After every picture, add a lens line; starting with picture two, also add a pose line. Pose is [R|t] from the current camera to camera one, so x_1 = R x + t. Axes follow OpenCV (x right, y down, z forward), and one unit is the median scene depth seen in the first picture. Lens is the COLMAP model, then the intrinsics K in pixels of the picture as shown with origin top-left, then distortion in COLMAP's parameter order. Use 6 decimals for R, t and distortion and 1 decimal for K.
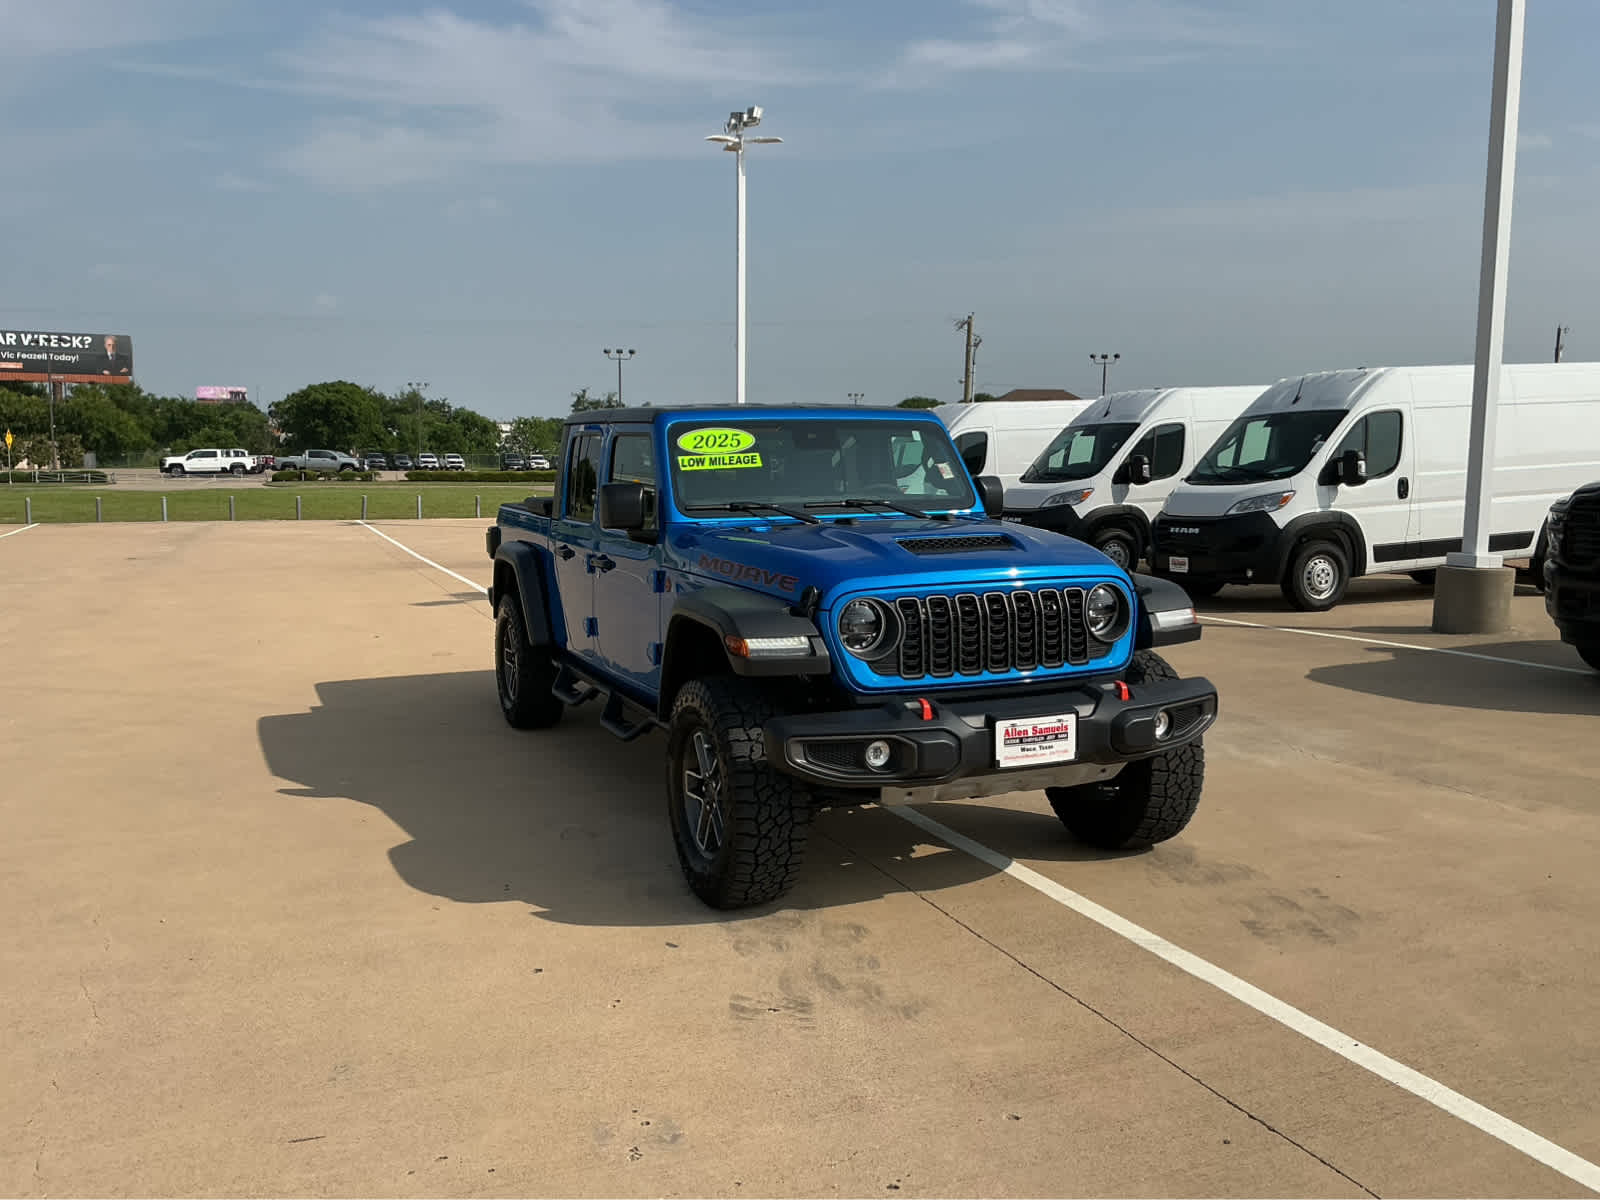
lens RADIAL K [[1320.2, 0, 800.0], [0, 1320.2, 600.0], [0, 0, 1]] dist [0.107302, -0.210924]
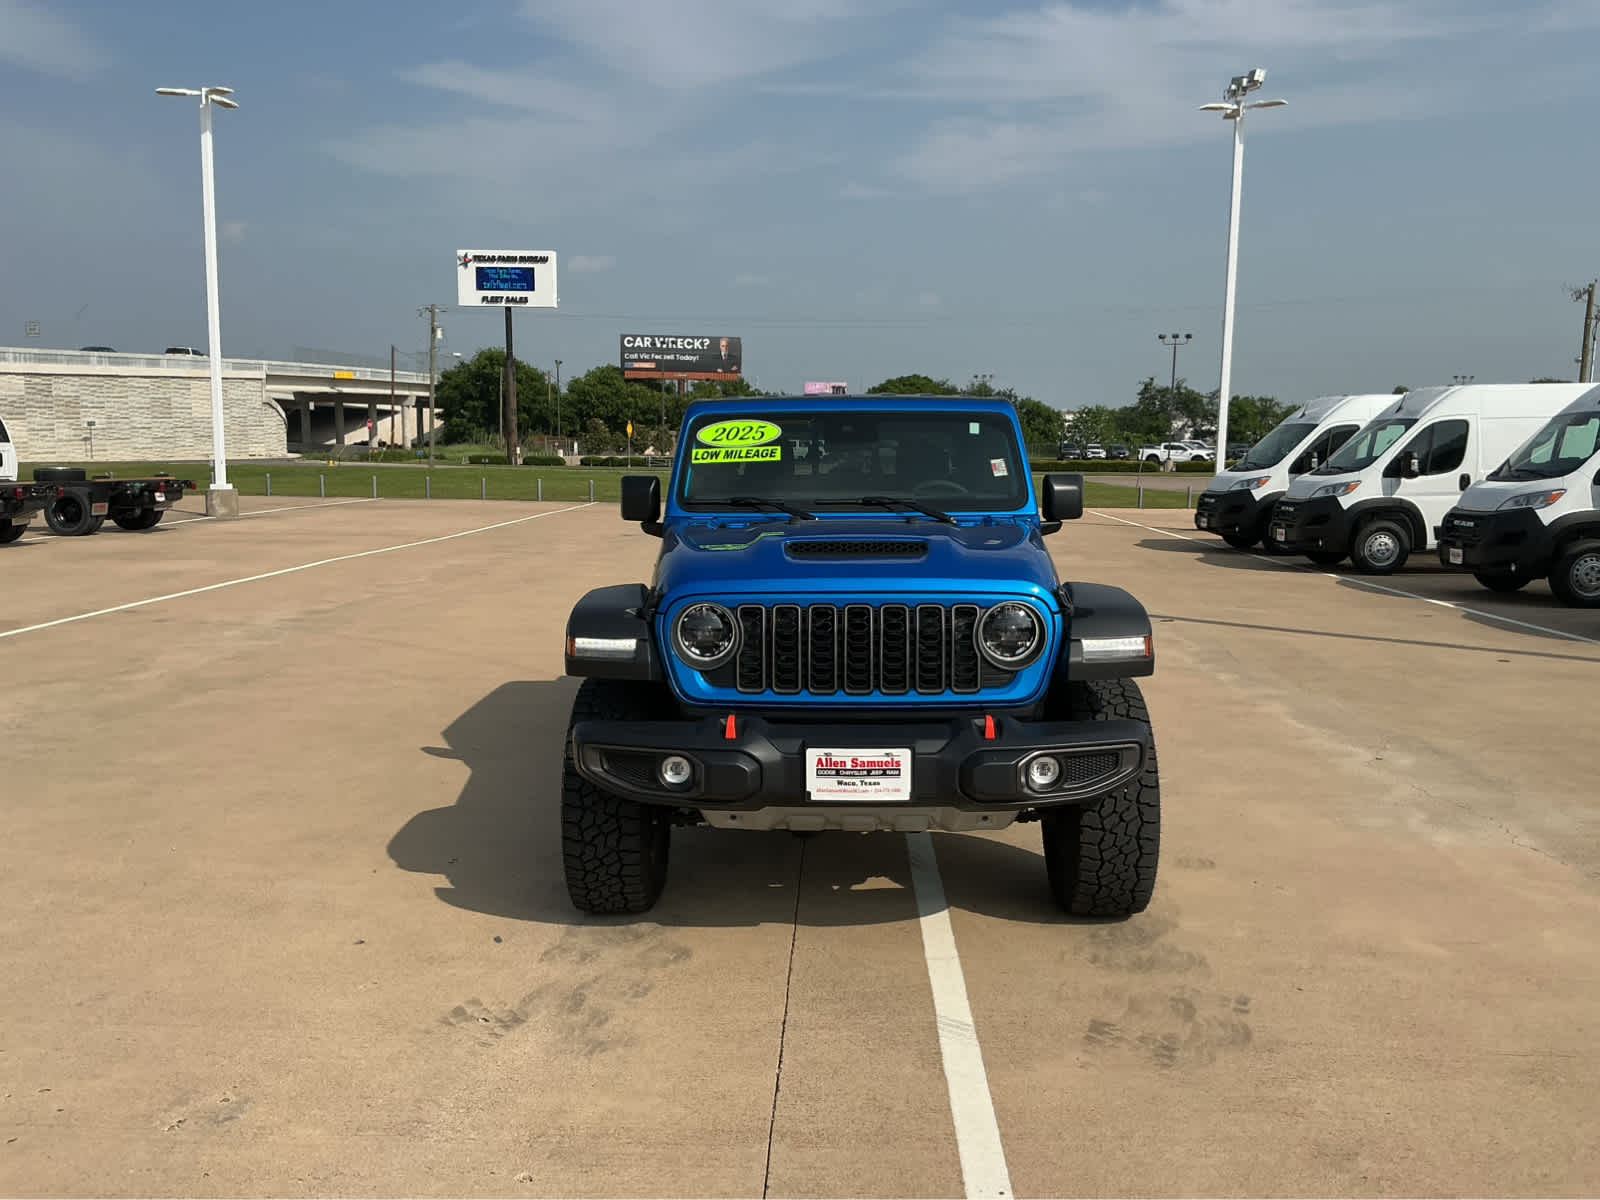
lens RADIAL K [[1318.3, 0, 800.0], [0, 1318.3, 600.0], [0, 0, 1]] dist [0.101471, -0.204345]
pose [[0.909731, 0.054895, -0.411553, 0.407588], [-0.051519, 0.998485, 0.019301, -0.020679], [0.411989, 0.003644, 0.911182, 0.146659]]
